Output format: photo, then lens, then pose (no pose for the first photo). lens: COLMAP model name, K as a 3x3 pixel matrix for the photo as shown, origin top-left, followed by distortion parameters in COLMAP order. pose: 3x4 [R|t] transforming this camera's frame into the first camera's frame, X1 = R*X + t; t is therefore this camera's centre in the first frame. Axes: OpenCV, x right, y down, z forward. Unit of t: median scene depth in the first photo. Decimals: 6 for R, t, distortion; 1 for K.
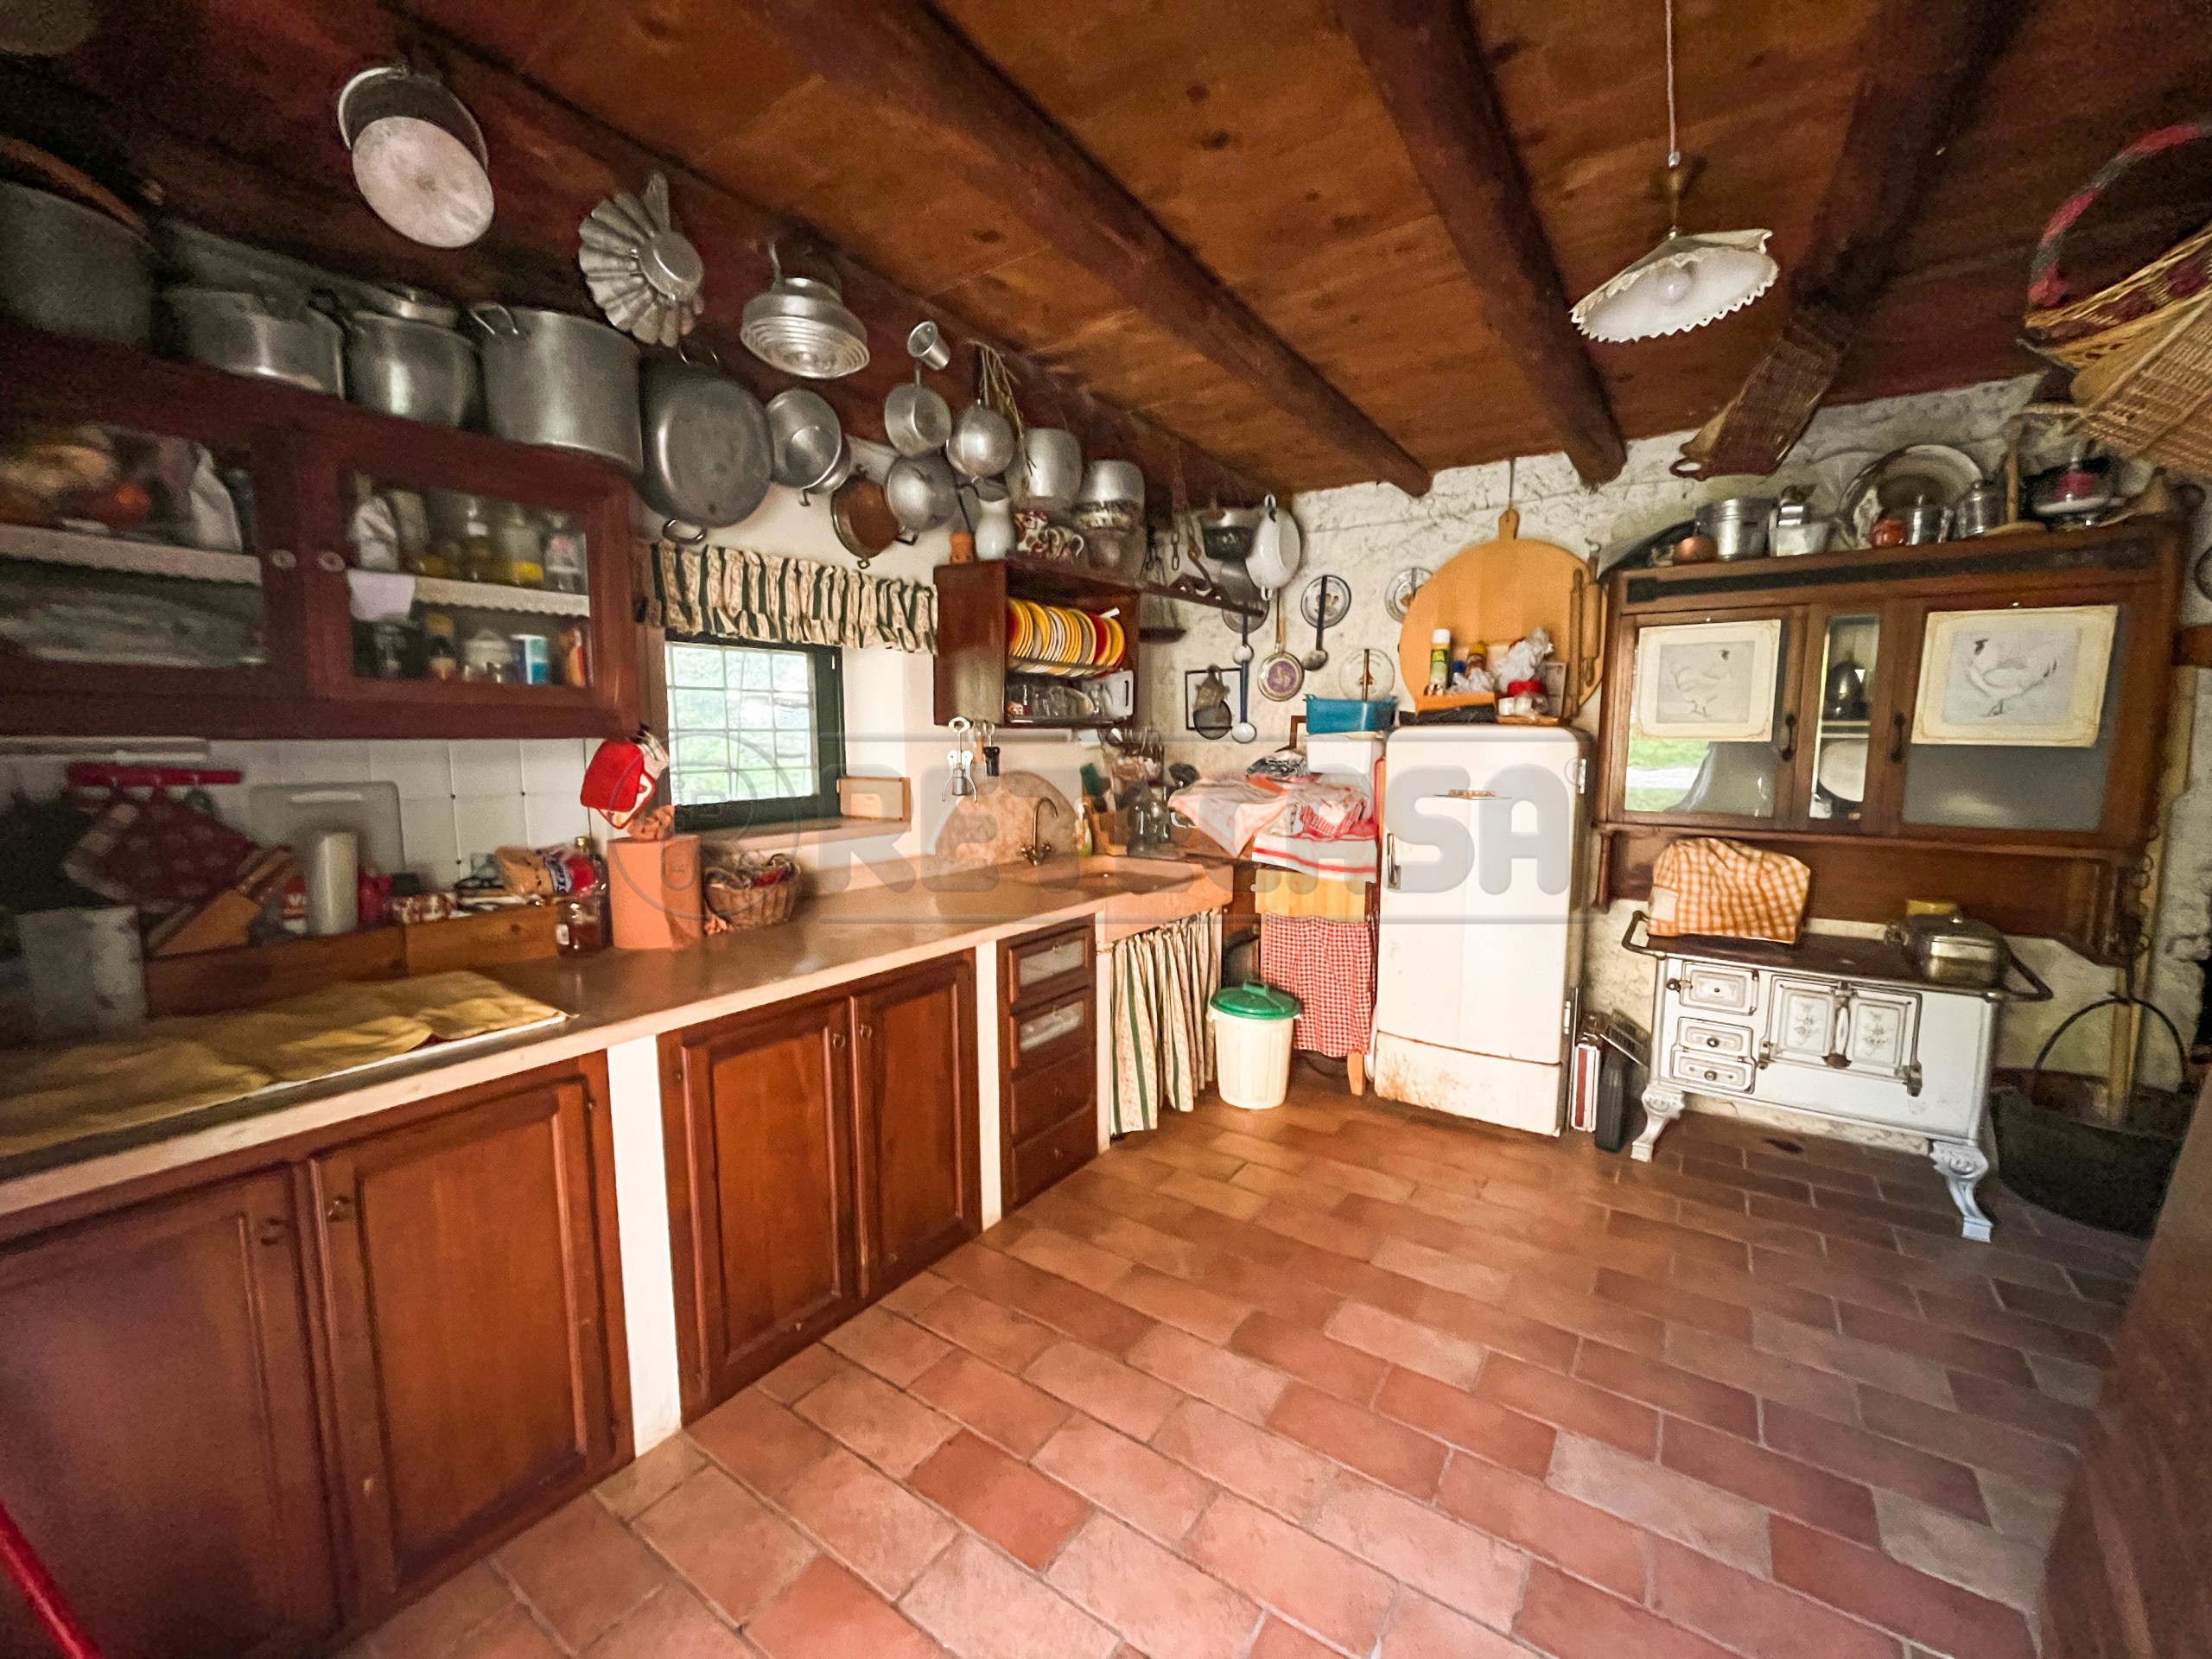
lens RADIAL K [[898.7, 0, 1106.0], [0, 898.7, 829.5], [0, 0, 1]] dist [0.000807, 0.000103]
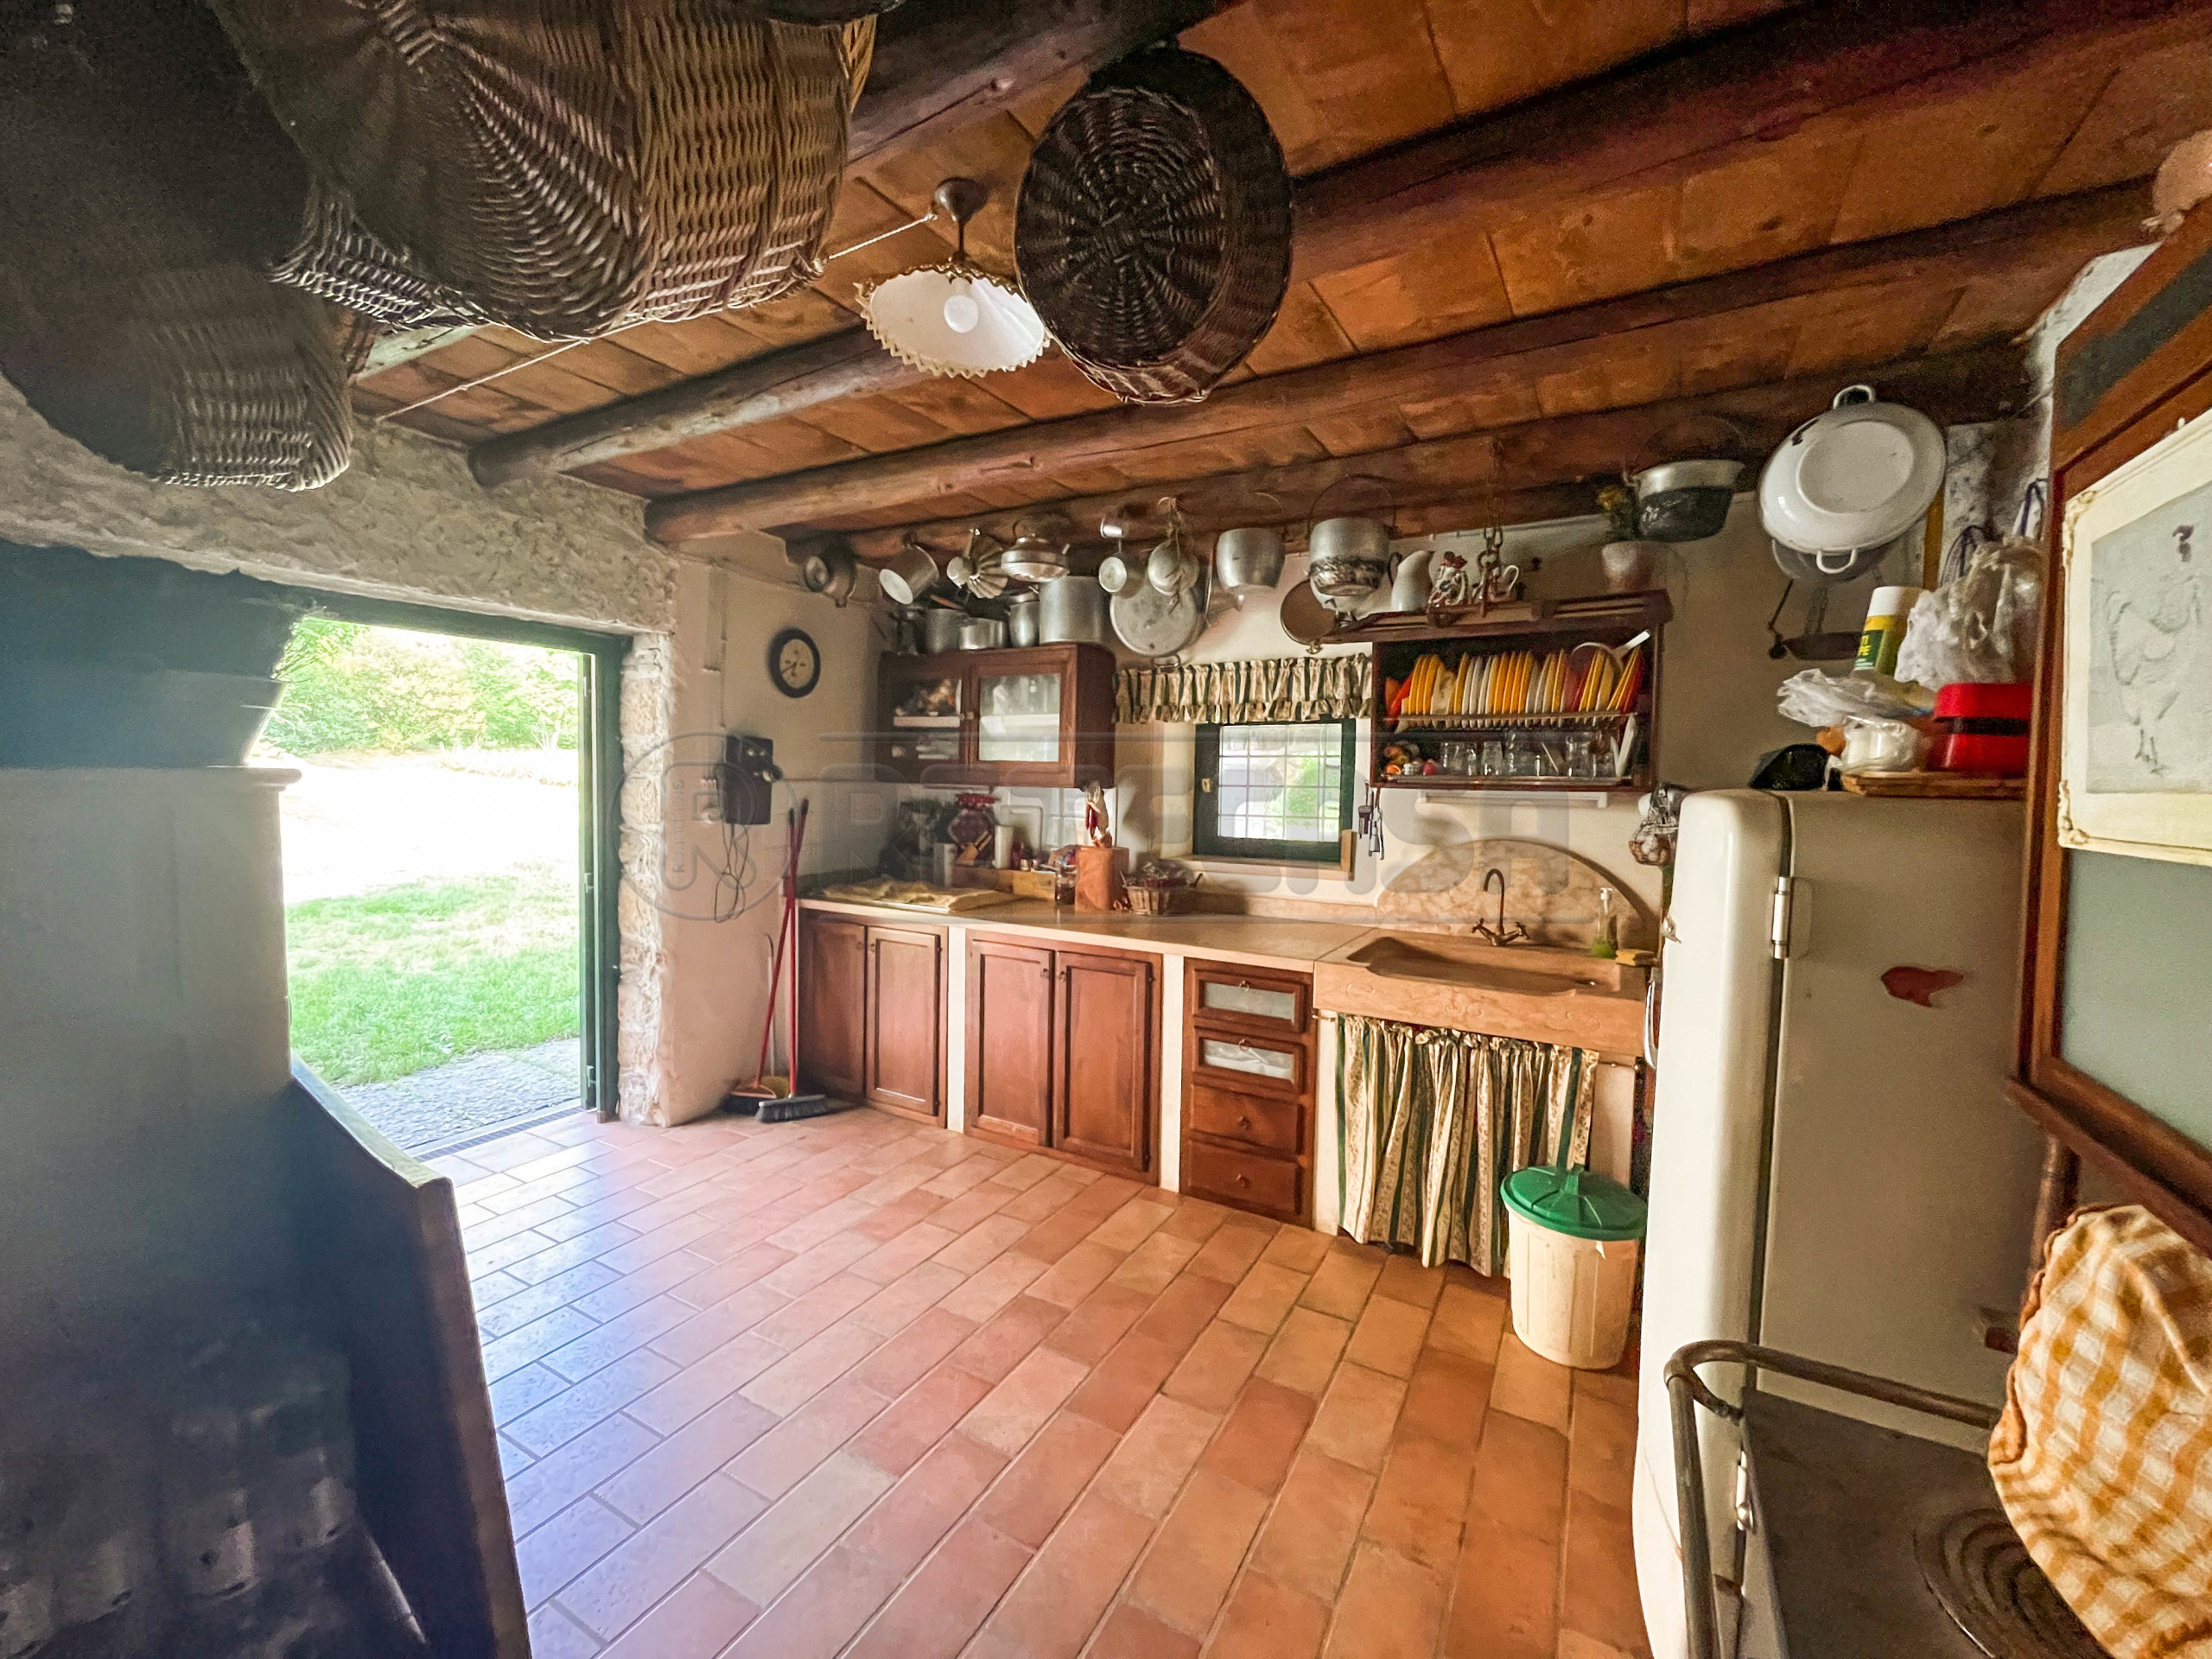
lens RADIAL K [[888.0, 0, 1106.0], [0, 888.0, 829.5], [0, 0, 1]] dist [-0.000079, -0.000038]
pose [[0.081399, 0.059667, -0.994894, 1.061496], [-0.125599, 0.990863, 0.049149, -0.096461], [0.988736, 0.120957, 0.088149, 0.762749]]
